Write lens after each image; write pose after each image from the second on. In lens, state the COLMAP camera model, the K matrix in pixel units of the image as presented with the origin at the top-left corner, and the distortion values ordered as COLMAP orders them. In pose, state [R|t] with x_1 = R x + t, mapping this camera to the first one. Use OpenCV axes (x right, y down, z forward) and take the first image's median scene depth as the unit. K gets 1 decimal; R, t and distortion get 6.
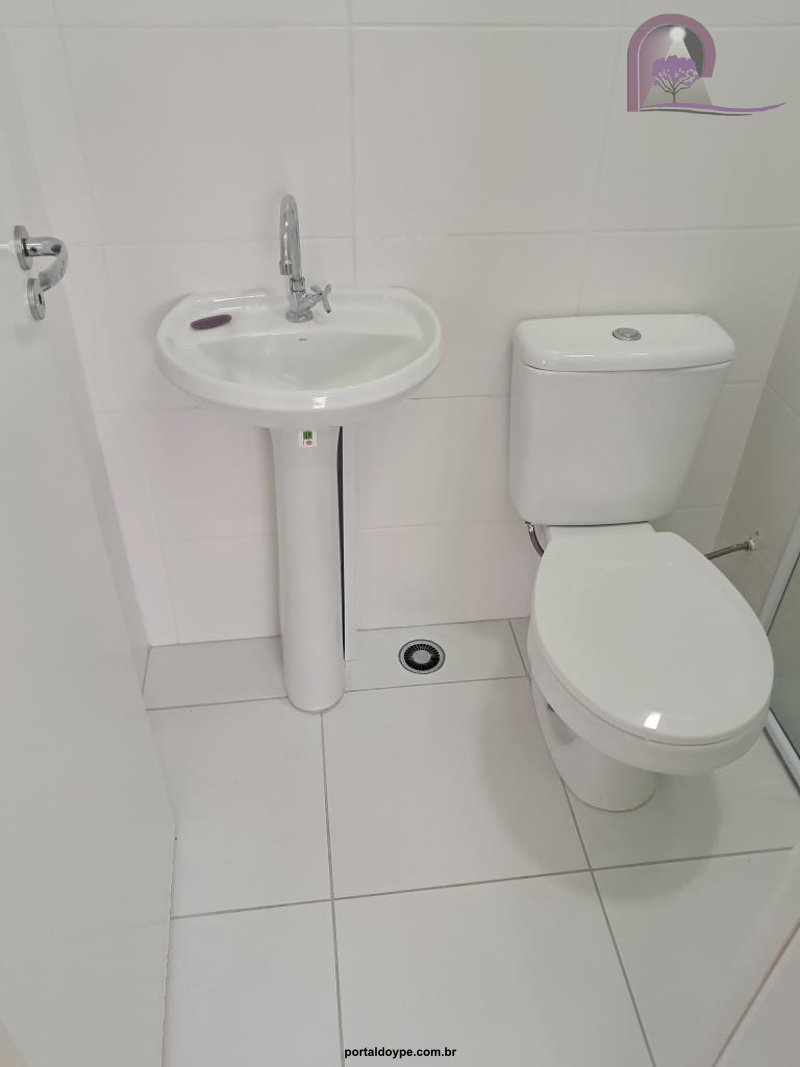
lens RADIAL K [[846.1, 0, 405.6], [0, 846.1, 535.1], [0, 0, 1]] dist [0.003208, 0.006263]
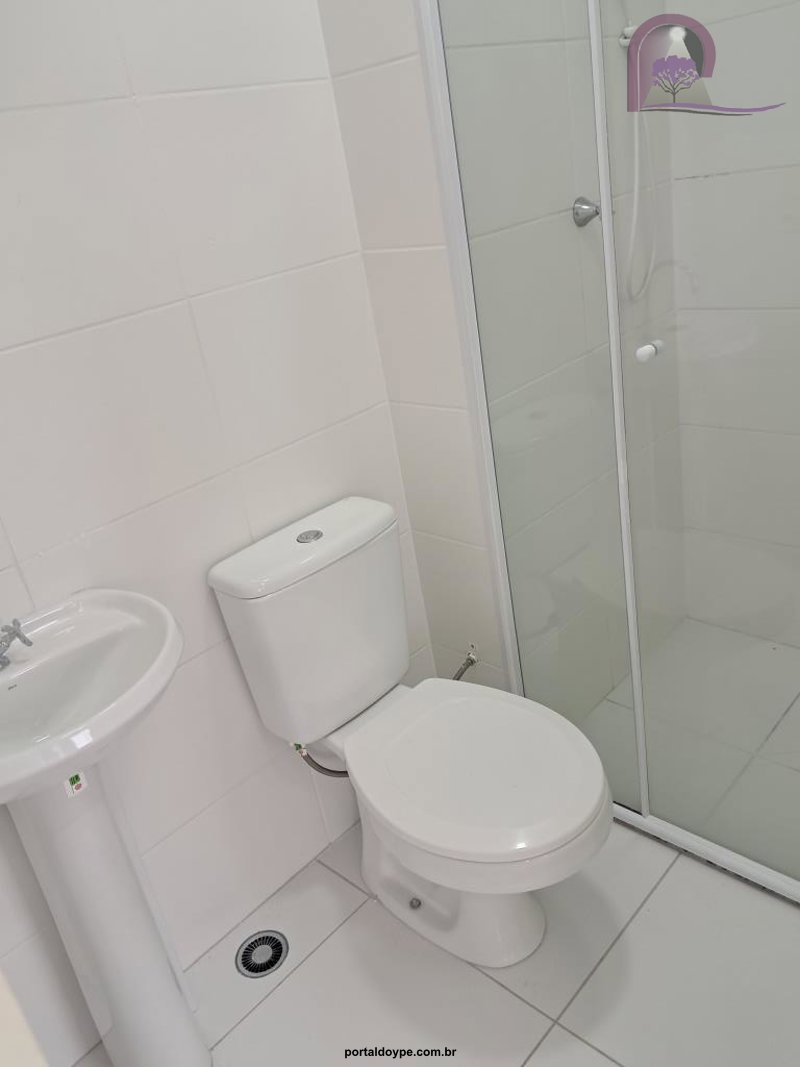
lens RADIAL K [[838.0, 0, 400.0], [0, 838.0, 533.5], [0, 0, 1]] dist [0.154453, -0.302578]
pose [[0.751146, -0.391339, 0.531633, -0.225128], [0.528656, 0.838914, -0.129409, -0.040132], [-0.395352, 0.378256, 0.837030, 0.052664]]
